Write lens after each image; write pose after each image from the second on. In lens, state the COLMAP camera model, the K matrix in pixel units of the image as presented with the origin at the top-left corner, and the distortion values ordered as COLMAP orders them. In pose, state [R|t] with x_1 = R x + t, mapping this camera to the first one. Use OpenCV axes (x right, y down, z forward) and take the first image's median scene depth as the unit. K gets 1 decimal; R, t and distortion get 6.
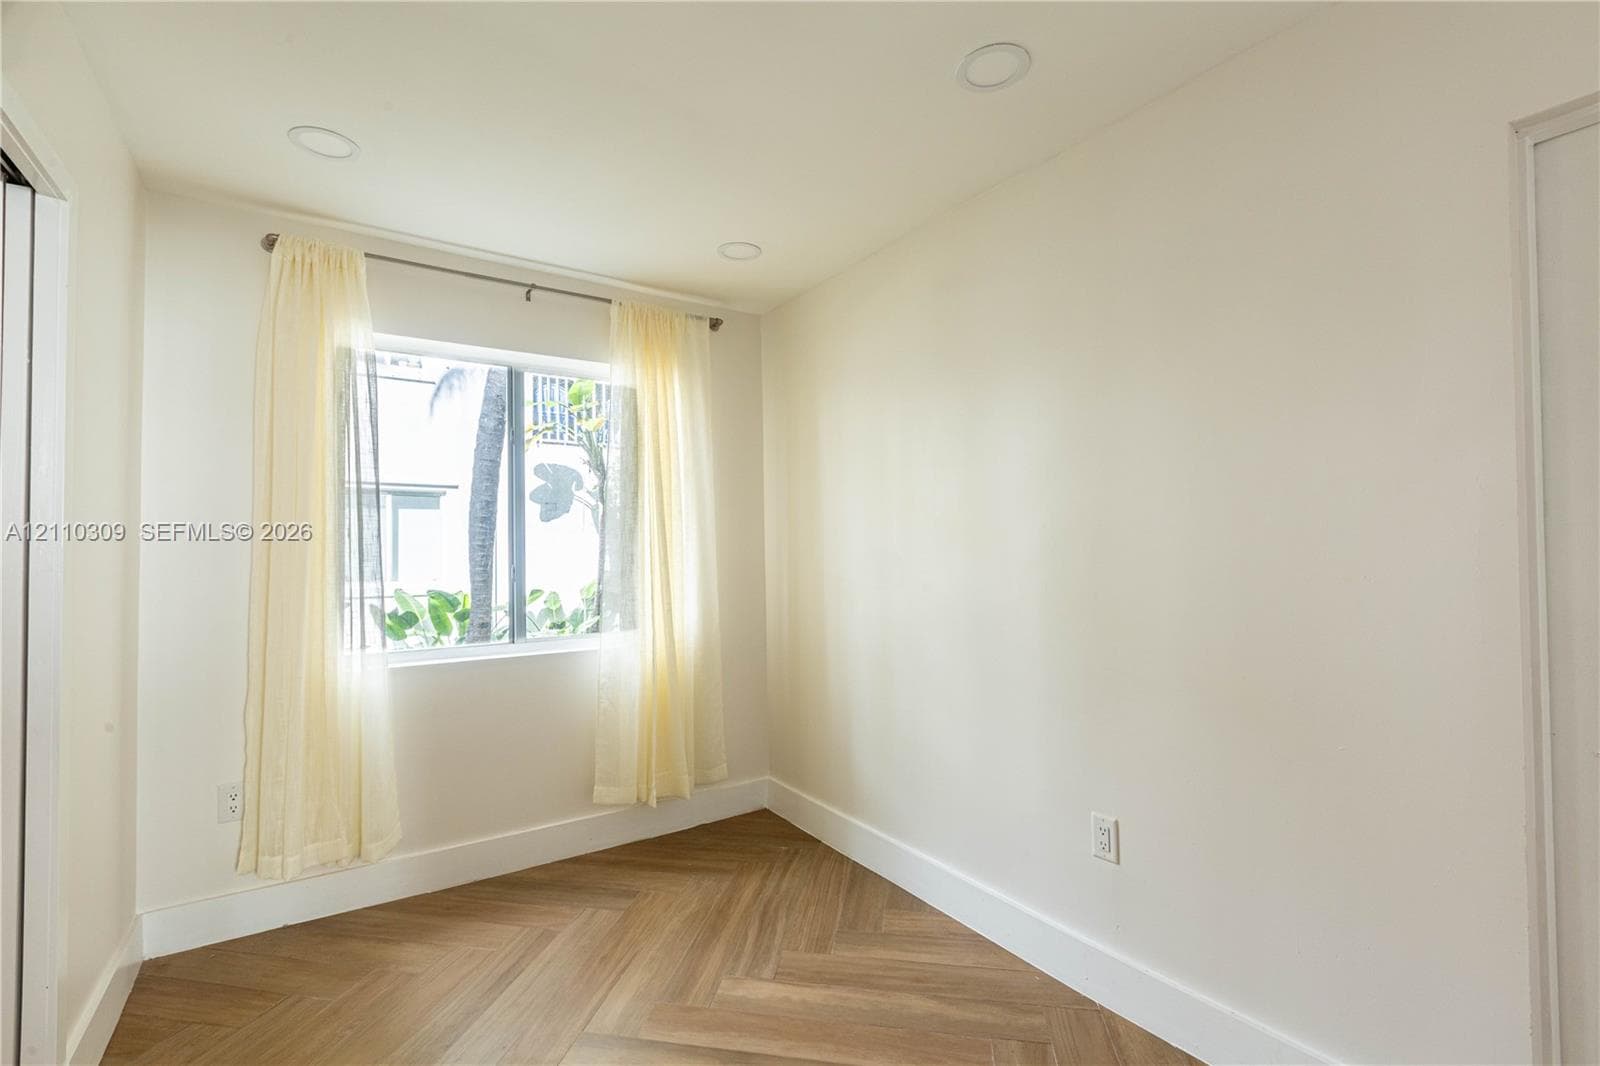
lens RADIAL K [[709.8, 0, 800.0], [0, 709.8, 533.0], [0, 0, 1]] dist [-0.001587, -0.000651]
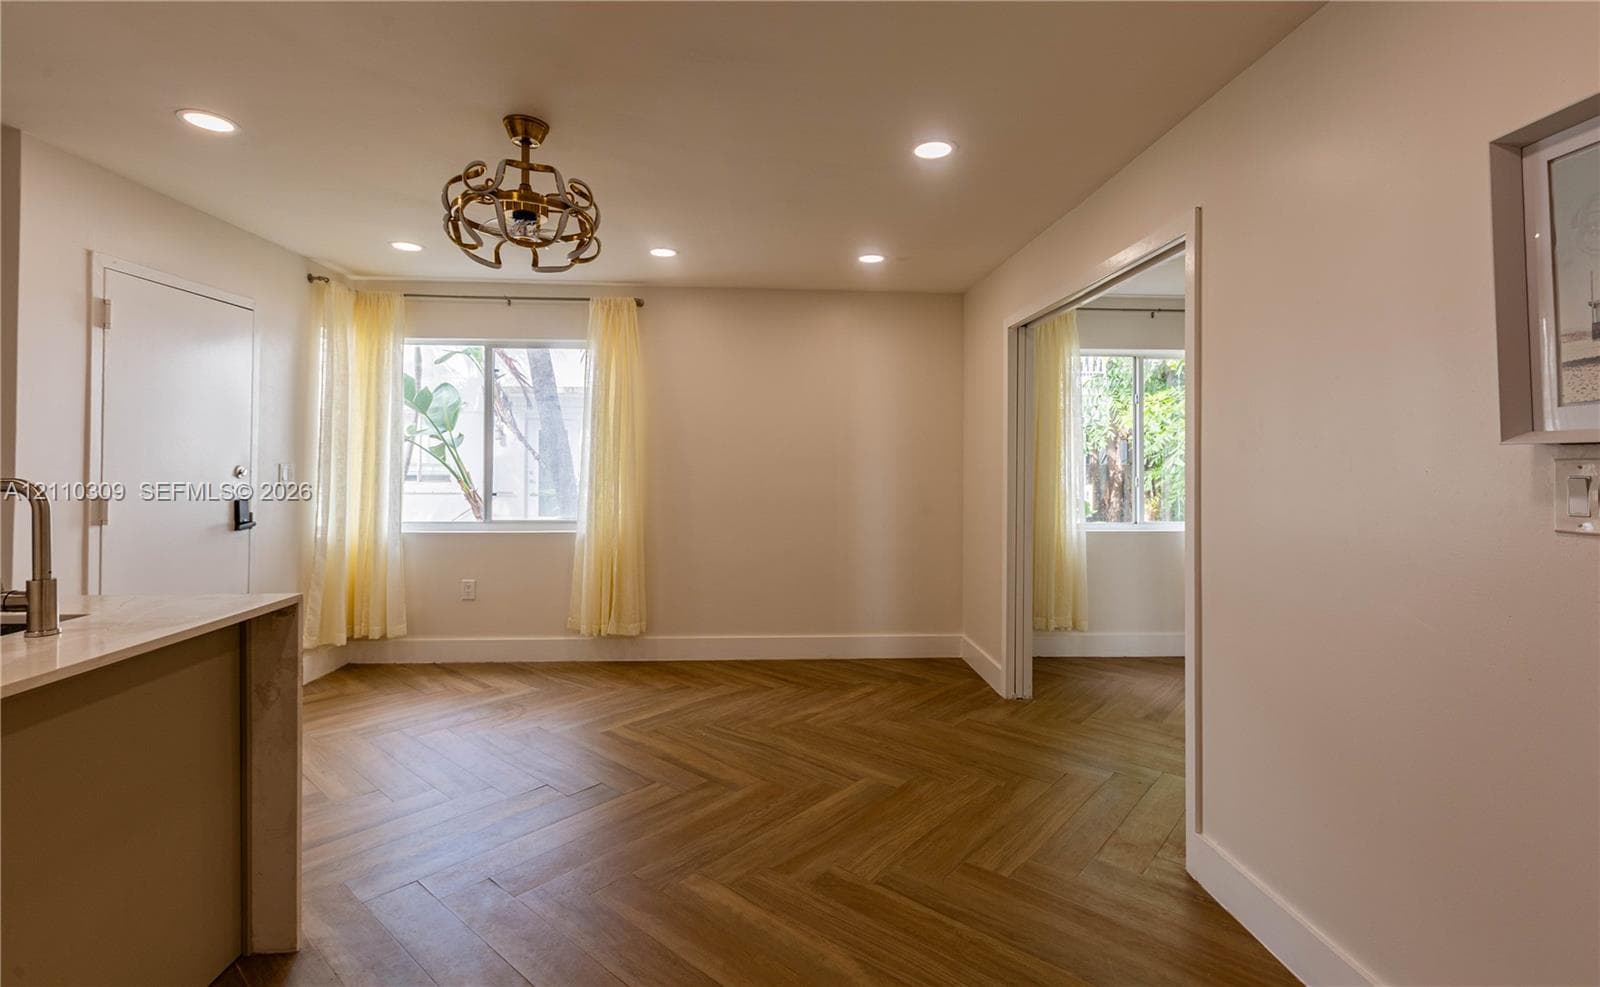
lens RADIAL K [[712.3, 0, 804.8], [0, 712.3, 455.2], [0, 0, 1]] dist [-0.009700, -0.000133]
pose [[0.863160, 0.009814, -0.504836, -0.247534], [-0.003453, 0.999902, 0.013536, -0.026850], [0.504919, -0.009940, 0.863109, -0.867580]]
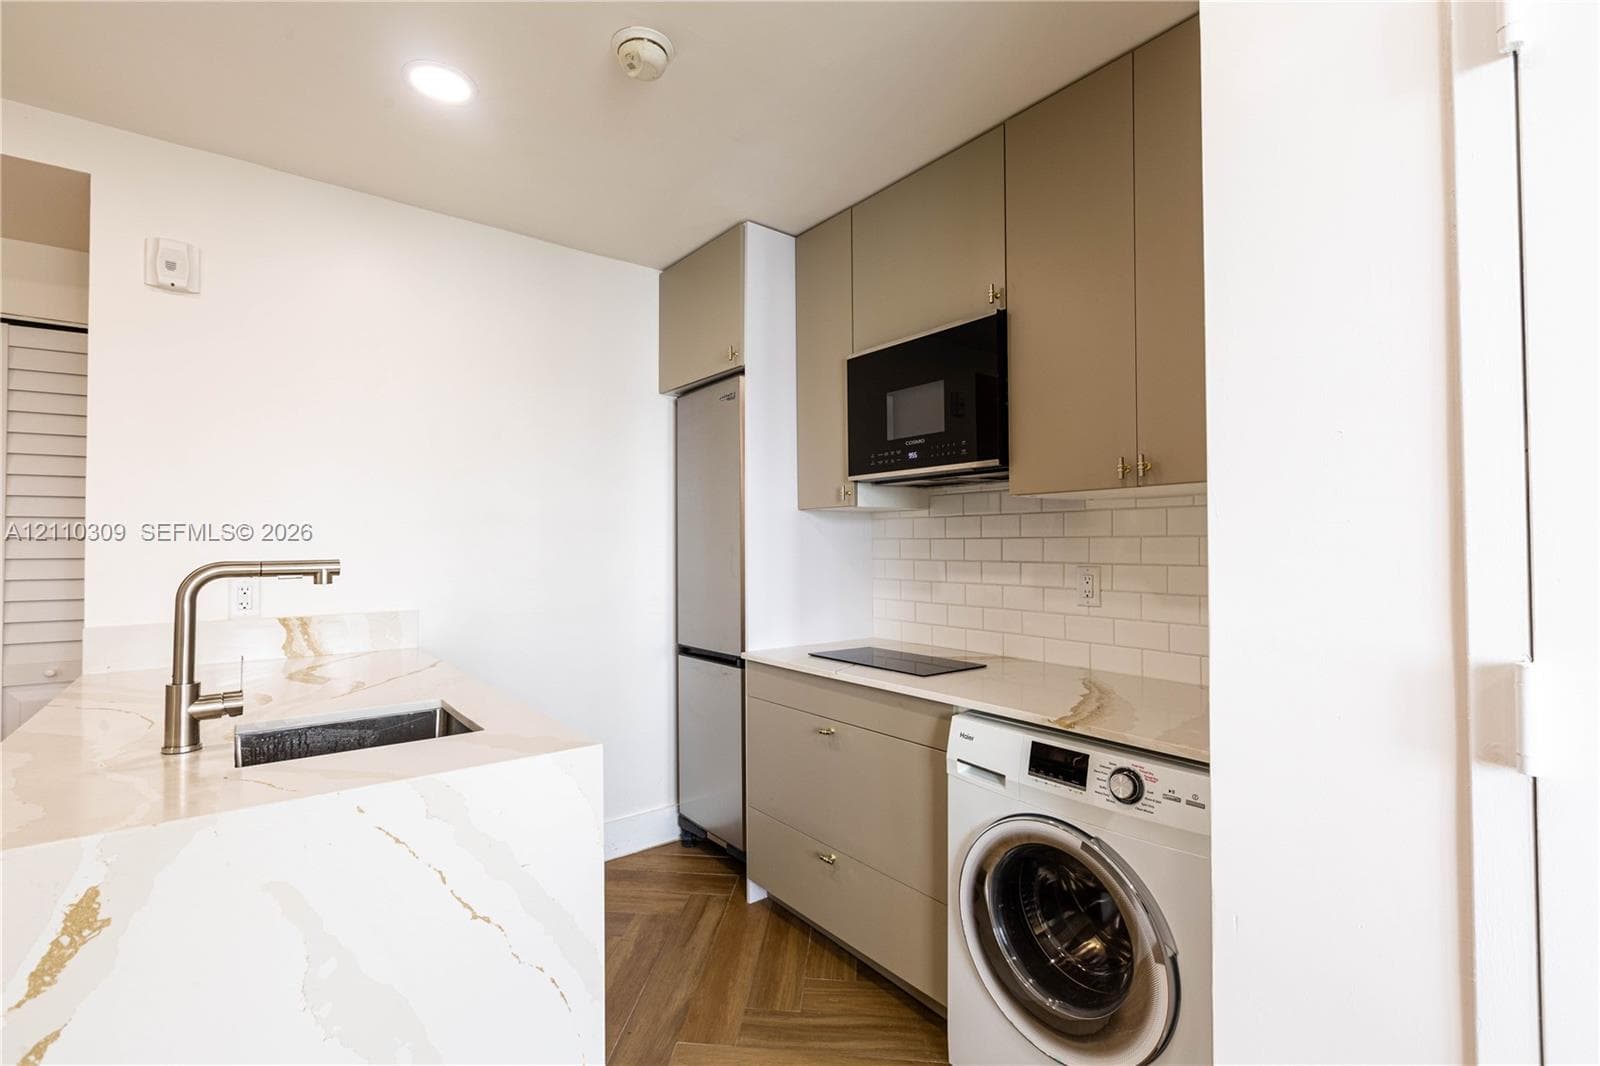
lens RADIAL K [[709.8, 0, 800.0], [0, 709.8, 533.0], [0, 0, 1]] dist [-0.001587, -0.000651]
pose [[-0.996658, 0.010668, -0.080990, -1.277406], [0.014106, 0.999018, -0.041999, 0.003817], [0.080463, -0.043001, -0.995830, -0.275357]]
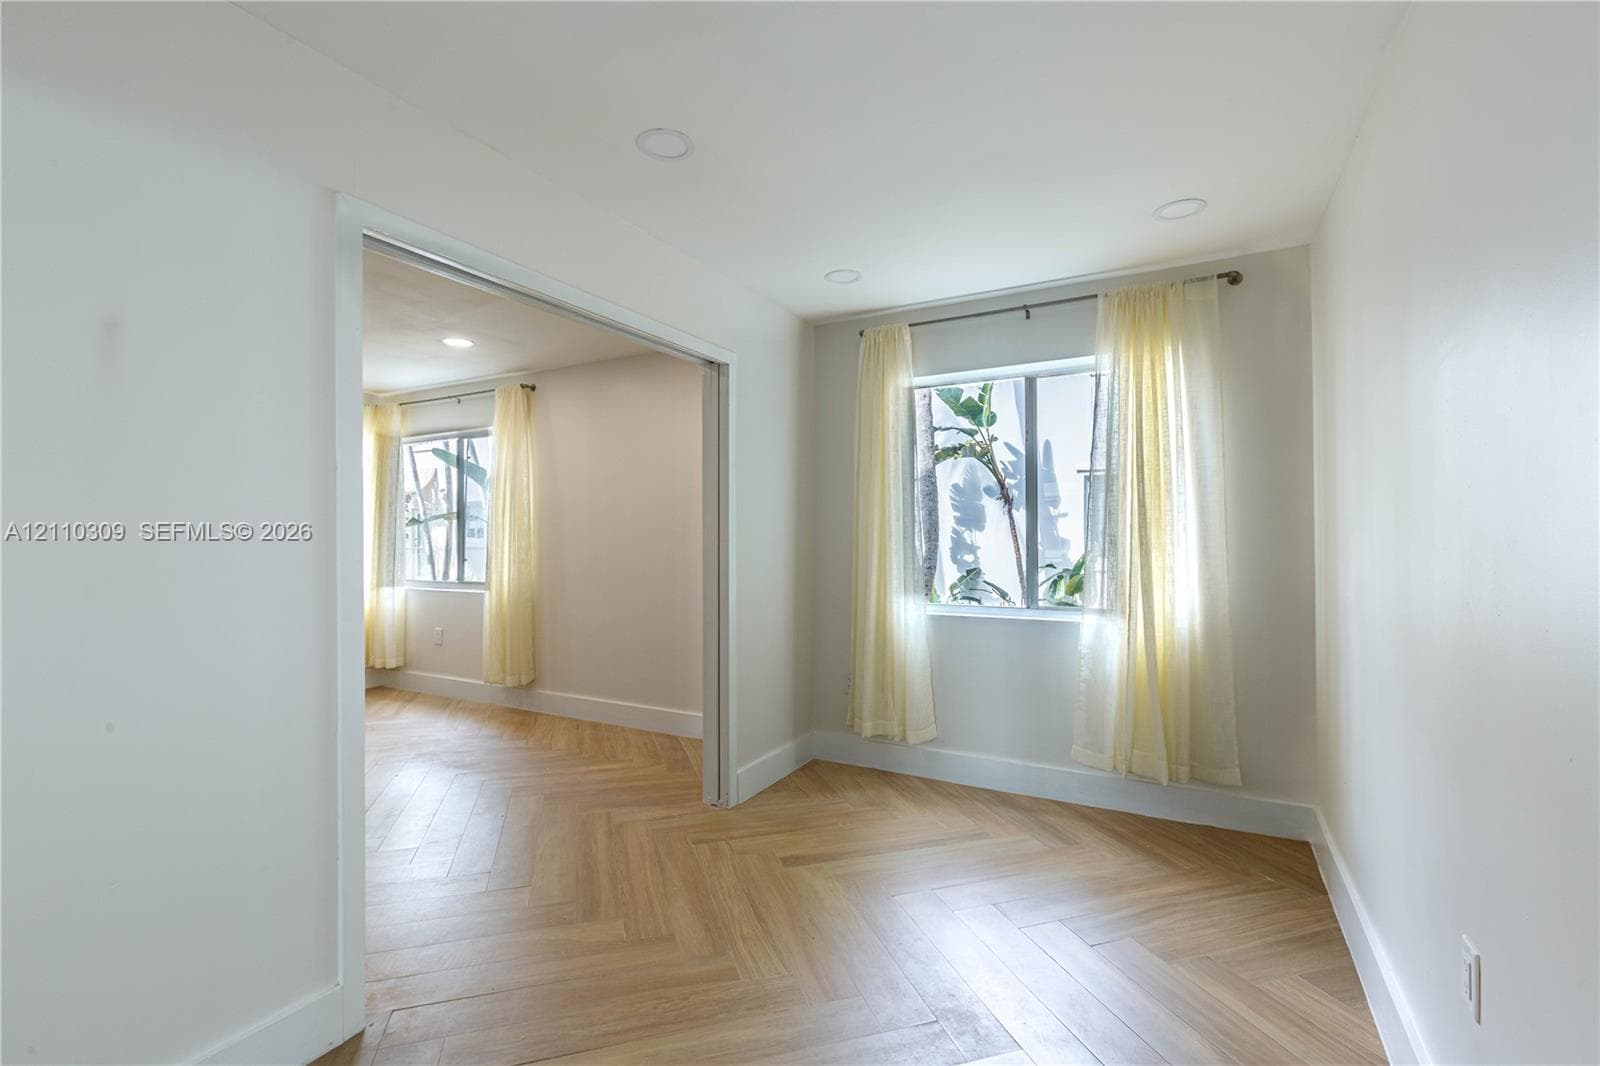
lens RADIAL K [[709.8, 0, 800.0], [0, 709.8, 533.0], [0, 0, 1]] dist [-0.001587, -0.000651]
pose [[0.454547, 0.004342, -0.890712, 0.504452], [0.019958, 0.999687, 0.015058, 0.002360], [0.890499, -0.024622, 0.454319, 0.122307]]
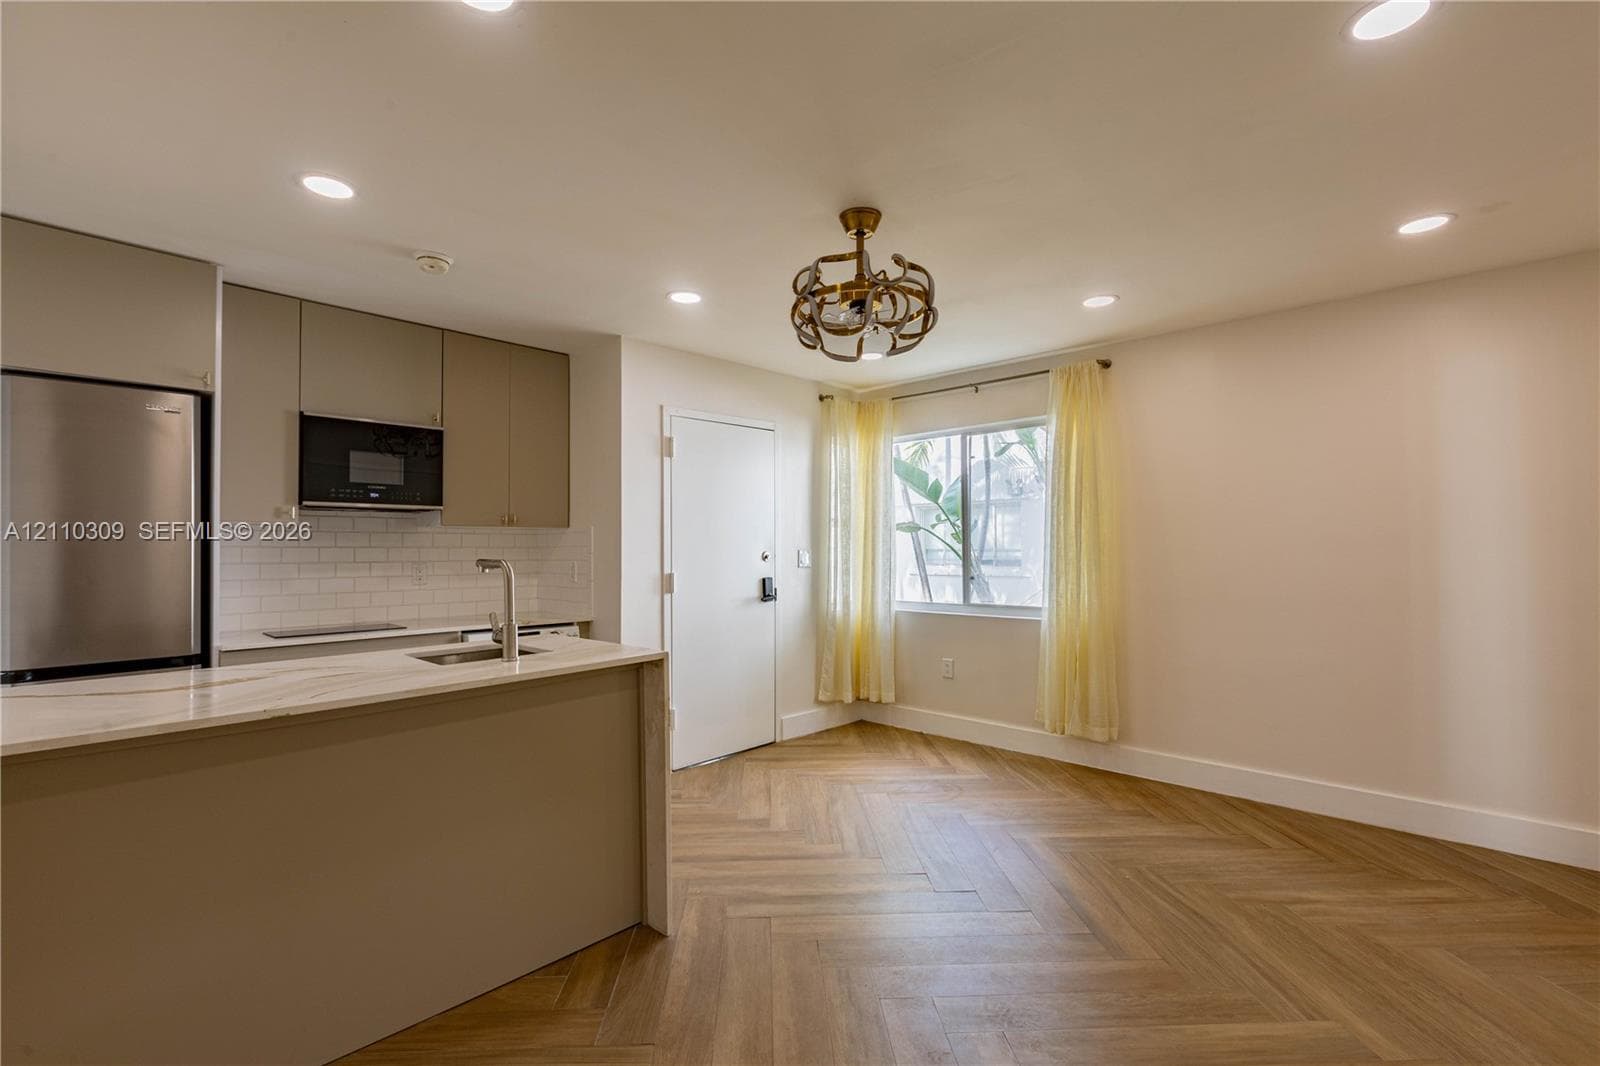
lens RADIAL K [[709.8, 0, 800.0], [0, 709.8, 533.0], [0, 0, 1]] dist [-0.001587, -0.000651]
pose [[0.213979, -0.012807, -0.976754, -0.136831], [0.026652, 0.999618, -0.007269, -0.016869], [0.976475, -0.024477, 0.214238, -0.570089]]
